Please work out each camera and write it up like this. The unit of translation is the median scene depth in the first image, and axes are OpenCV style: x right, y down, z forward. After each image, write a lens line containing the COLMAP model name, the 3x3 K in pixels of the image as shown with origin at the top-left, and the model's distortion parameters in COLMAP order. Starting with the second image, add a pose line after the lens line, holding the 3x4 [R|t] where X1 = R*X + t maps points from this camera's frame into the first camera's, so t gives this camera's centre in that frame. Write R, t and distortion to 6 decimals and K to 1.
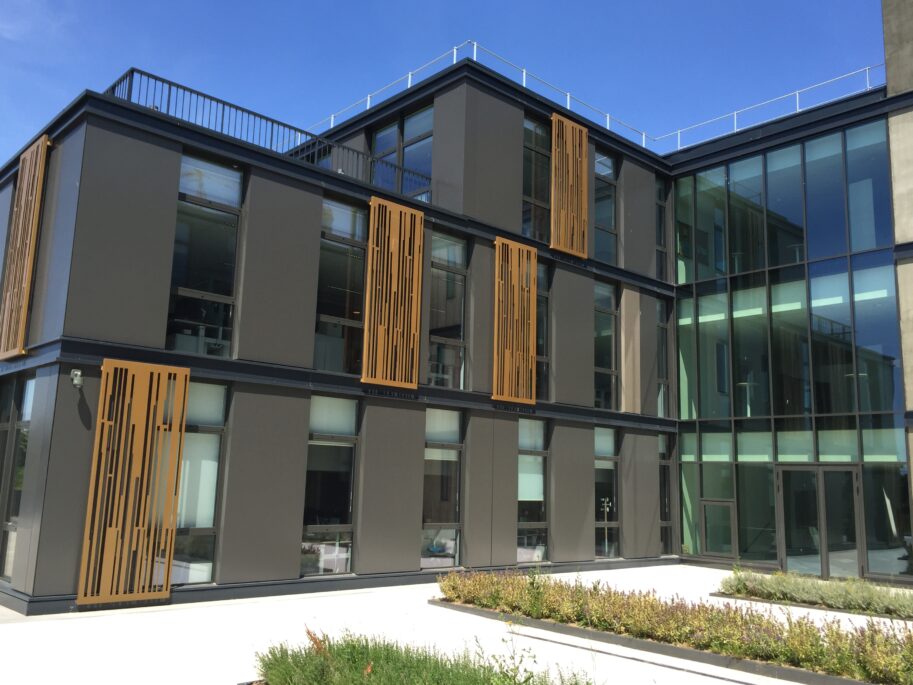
lens RADIAL K [[821.0, 0, 456.5], [0, 821.0, 342.5], [0, 0, 1]] dist [0.027043, -0.007032]
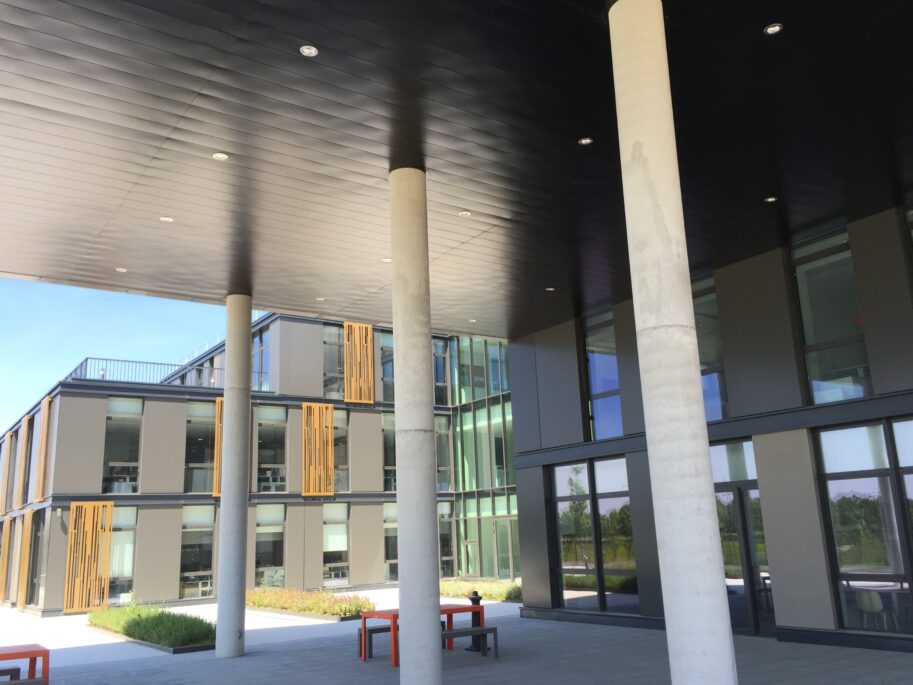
lens RADIAL K [[821.0, 0, 456.5], [0, 821.0, 342.5], [0, 0, 1]] dist [0.027043, -0.007032]
pose [[0.988022, -0.098723, -0.118598, 0.622798], [0.091294, 0.993599, -0.066532, -0.113072], [0.124407, 0.054908, 0.990711, -0.760591]]
